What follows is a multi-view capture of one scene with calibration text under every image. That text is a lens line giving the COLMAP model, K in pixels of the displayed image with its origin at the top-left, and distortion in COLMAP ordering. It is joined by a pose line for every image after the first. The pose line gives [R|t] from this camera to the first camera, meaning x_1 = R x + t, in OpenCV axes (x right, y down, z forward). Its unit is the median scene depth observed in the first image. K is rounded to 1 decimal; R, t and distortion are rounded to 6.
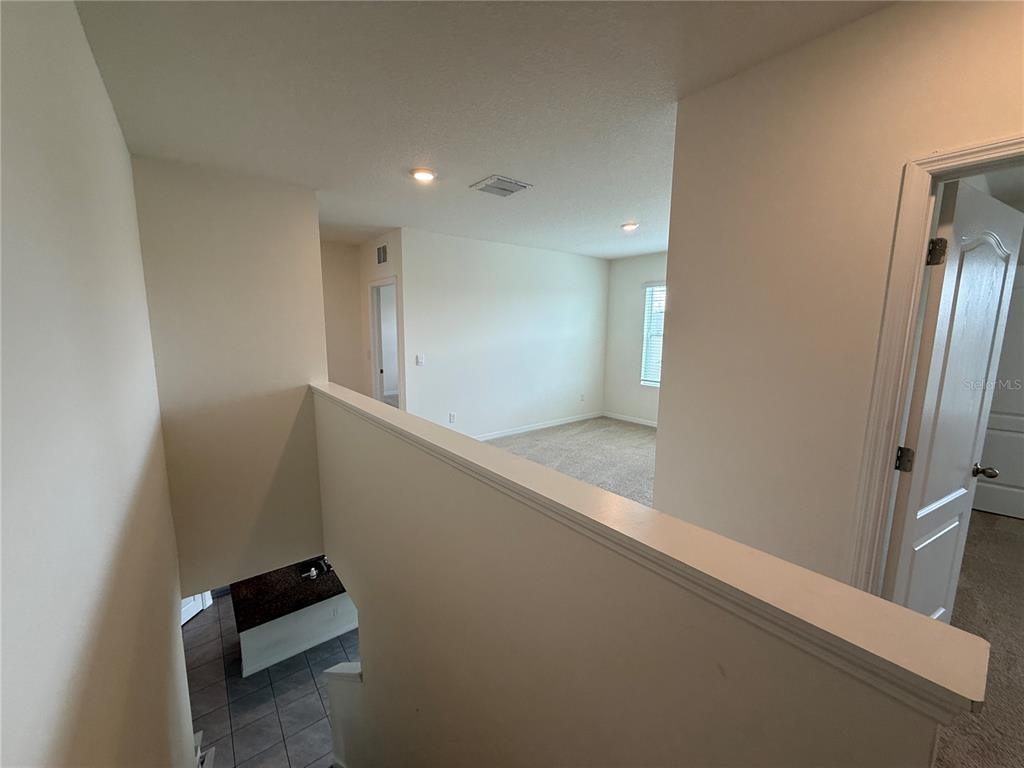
lens RADIAL K [[409.5, 0, 512.0], [0, 409.5, 384.0], [0, 0, 1]] dist [0.000124, -0.000095]
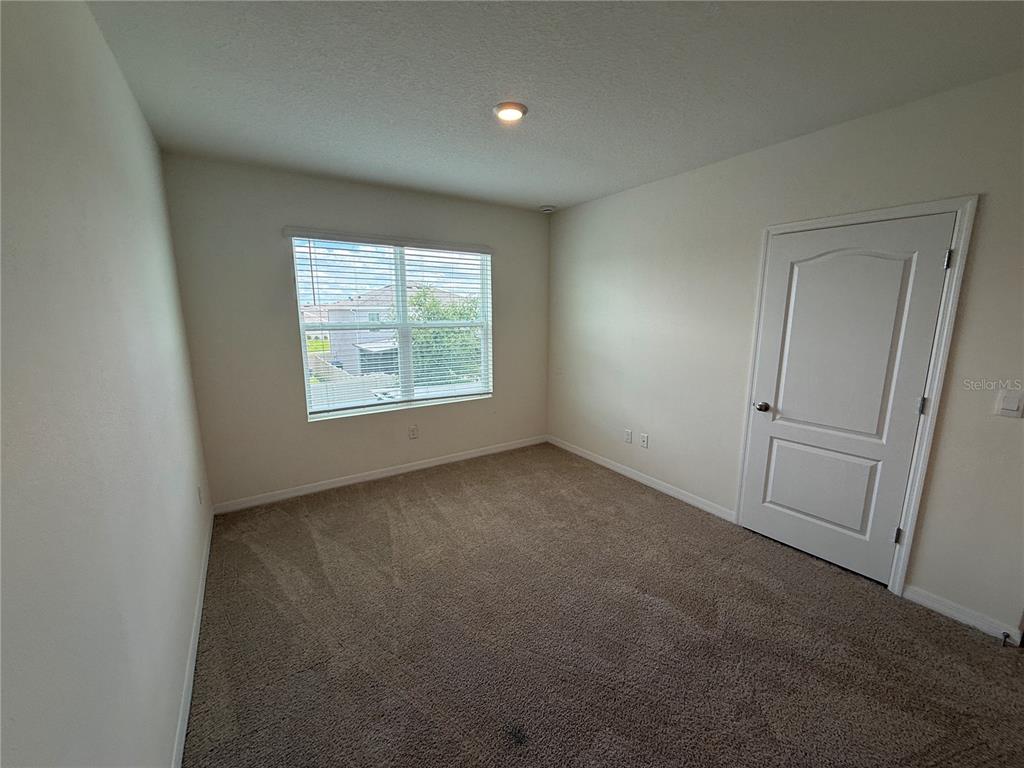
lens RADIAL K [[409.5, 0, 512.0], [0, 409.5, 384.0], [0, 0, 1]] dist [0.000124, -0.000095]
pose [[0.078807, -0.187924, 0.979017, -0.197461], [0.137788, 0.974699, 0.176003, -0.115099], [-0.987322, 0.121027, 0.102706, 0.741903]]
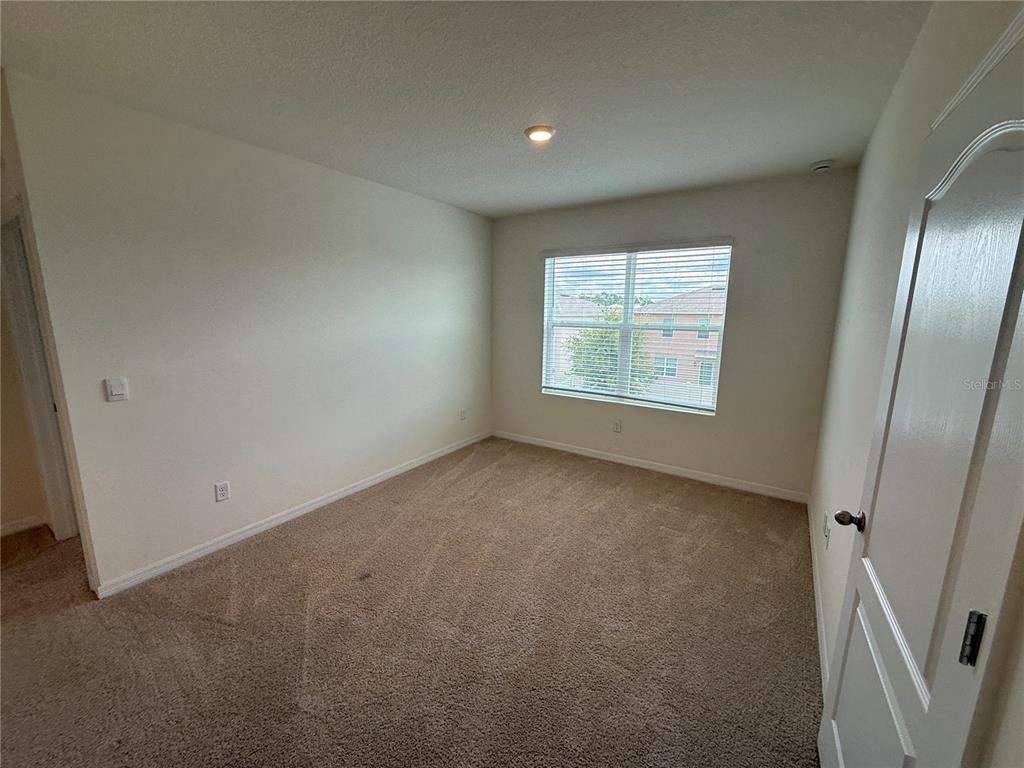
lens RADIAL K [[409.5, 0, 512.0], [0, 409.5, 384.0], [0, 0, 1]] dist [0.000124, -0.000095]
pose [[0.951660, -0.054465, 0.302287, 0.048263], [0.043123, 0.998097, 0.044072, -0.054286], [-0.304112, -0.028906, 0.952197, 0.353645]]
